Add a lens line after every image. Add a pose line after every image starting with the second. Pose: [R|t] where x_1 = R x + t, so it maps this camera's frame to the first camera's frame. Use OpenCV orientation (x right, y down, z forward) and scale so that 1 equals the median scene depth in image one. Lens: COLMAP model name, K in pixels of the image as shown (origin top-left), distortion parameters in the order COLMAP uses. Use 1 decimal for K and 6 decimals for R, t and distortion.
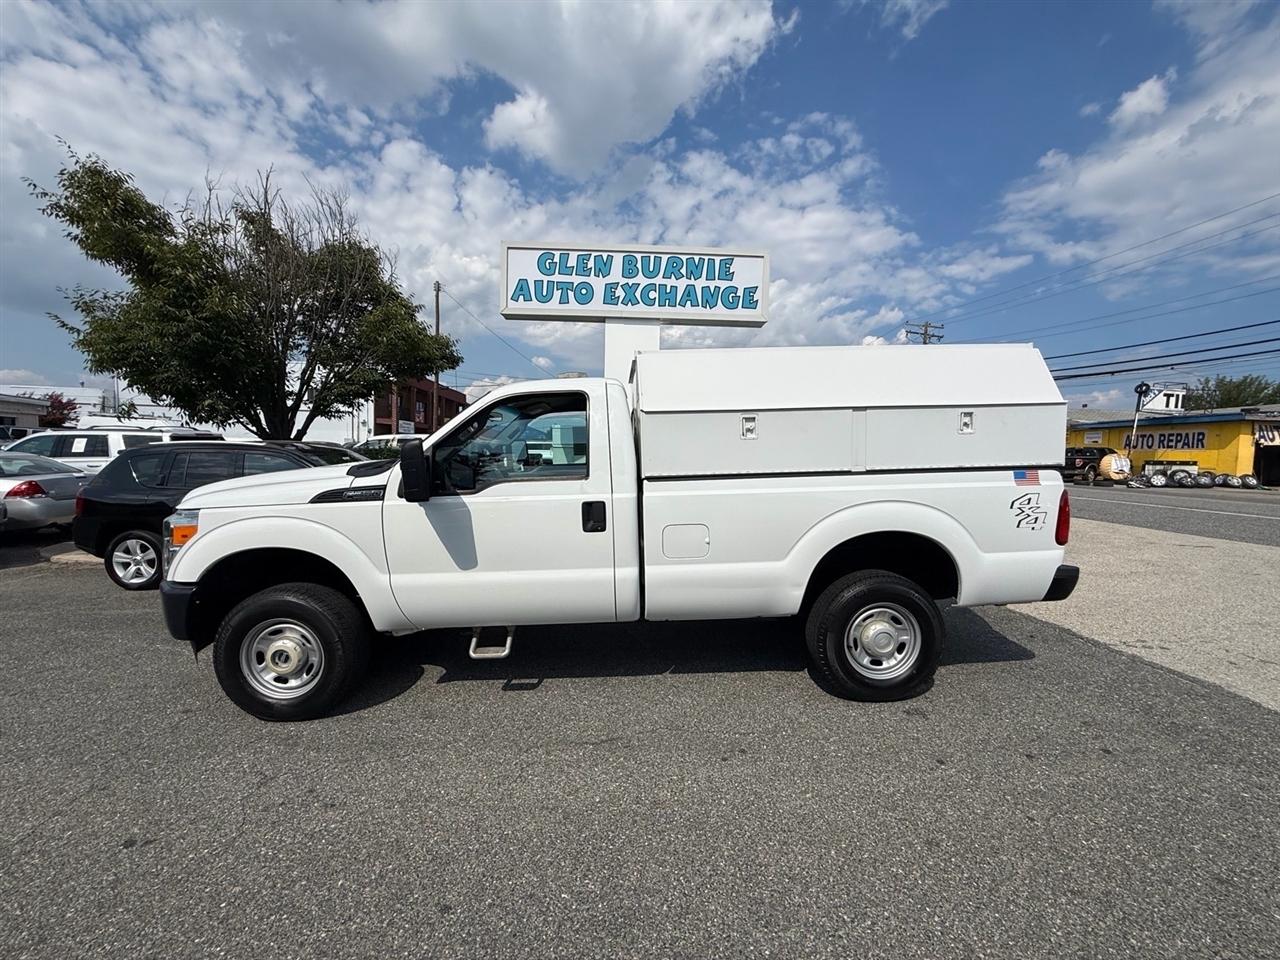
lens RADIAL K [[522.4, 0, 638.0], [0, 522.4, 481.1], [0, 0, 1]] dist [-0.000493, 0.000525]
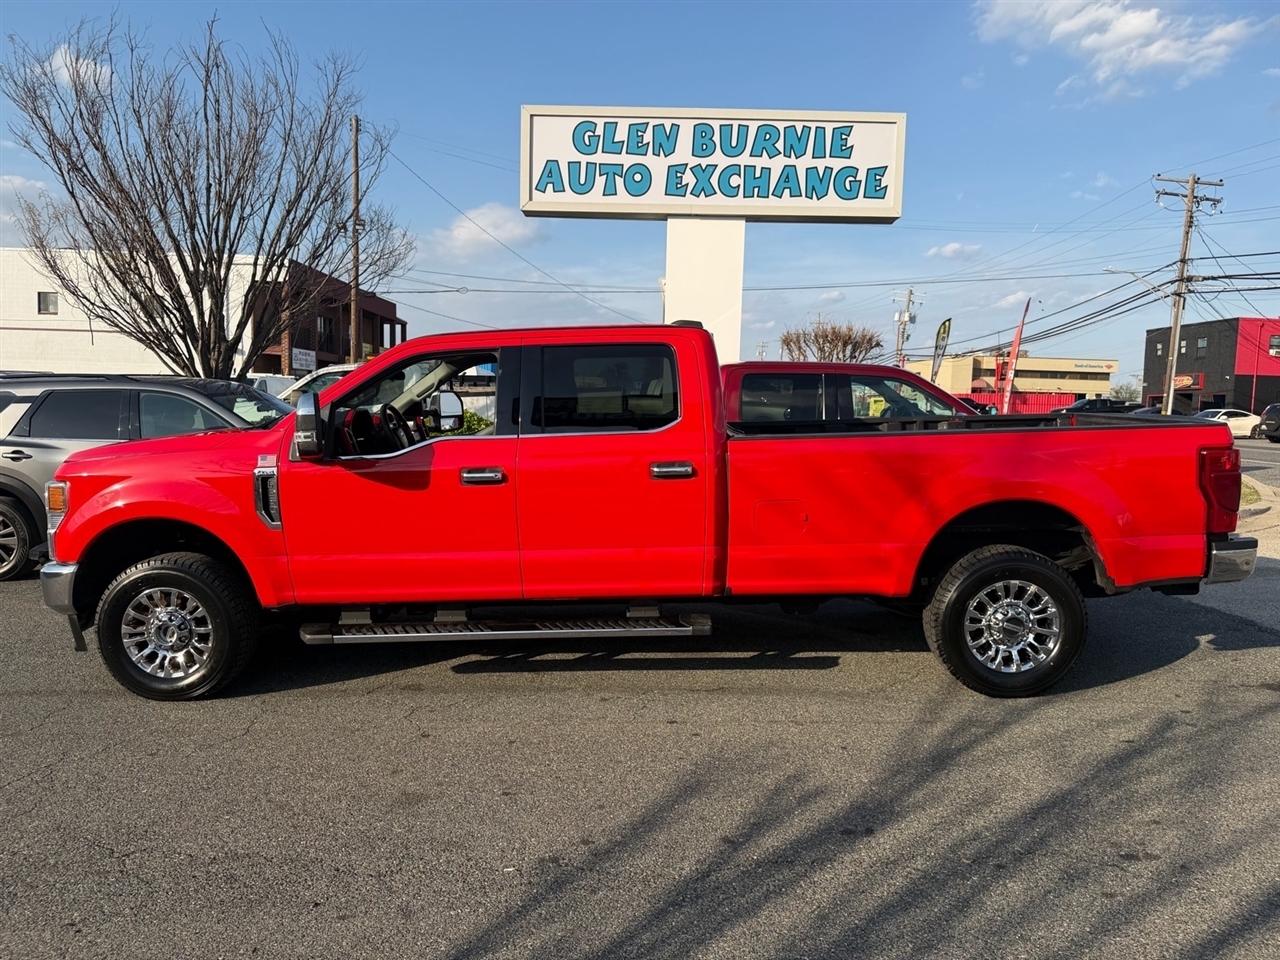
lens RADIAL K [[921.5, 0, 639.0], [0, 921.5, 483.4], [0, 0, 1]] dist [0.039941, -0.053993]
pose [[0.999001, 0.004085, -0.044495, -0.044500], [-0.002604, 0.999442, 0.033287, 0.009264], [0.044606, -0.033138, 0.998455, -0.262732]]
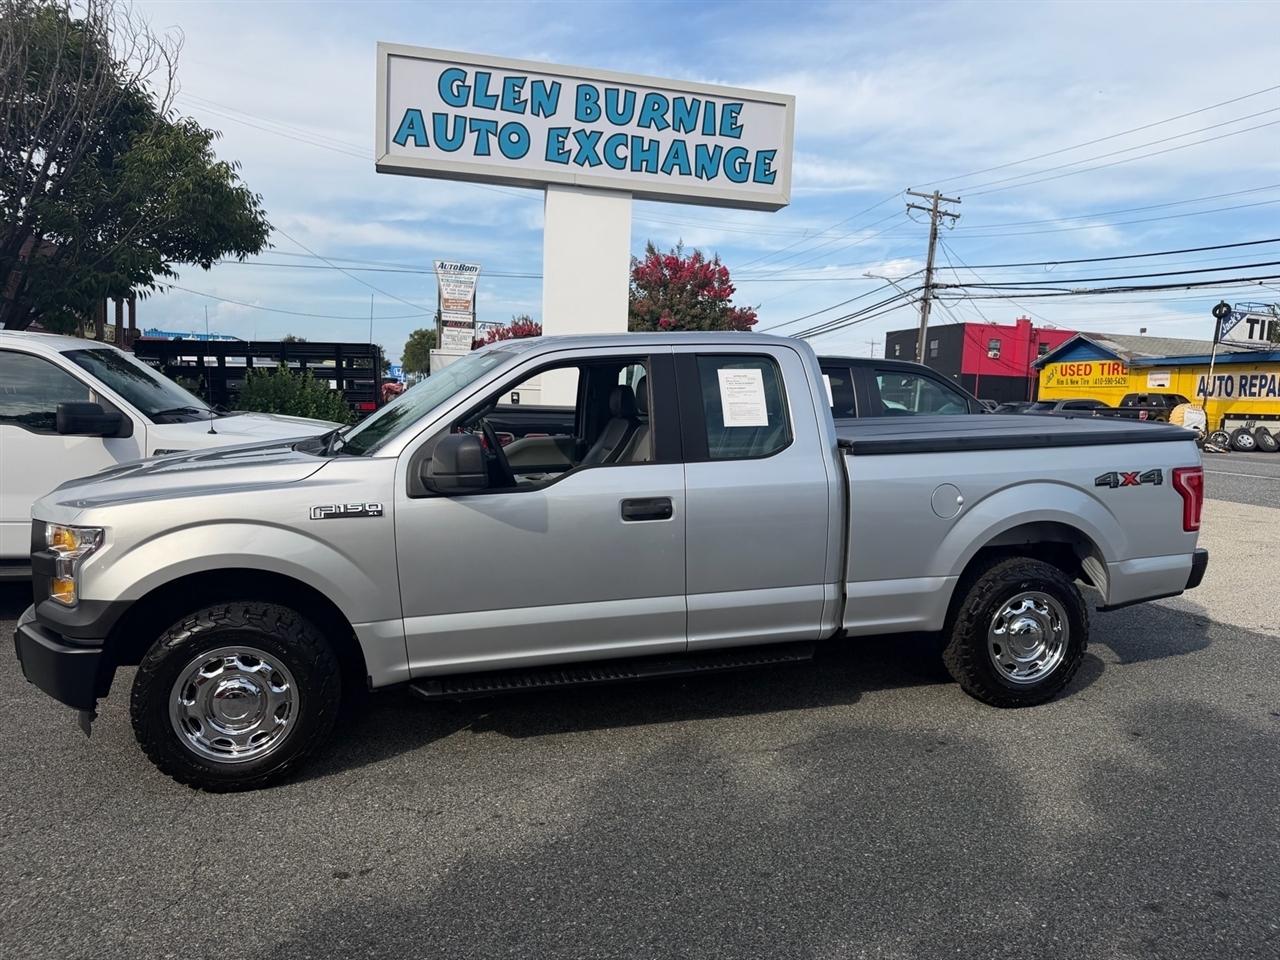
lens RADIAL K [[921.5, 0, 654.7], [0, 921.5, 478.4], [0, 0, 1]] dist [0.039941, -0.053993]
pose [[0.972820, -0.008255, 0.231414, -0.199733], [-0.000740, 0.999248, 0.038757, 0.000274], [-0.231560, -0.037875, 0.972083, -0.129394]]
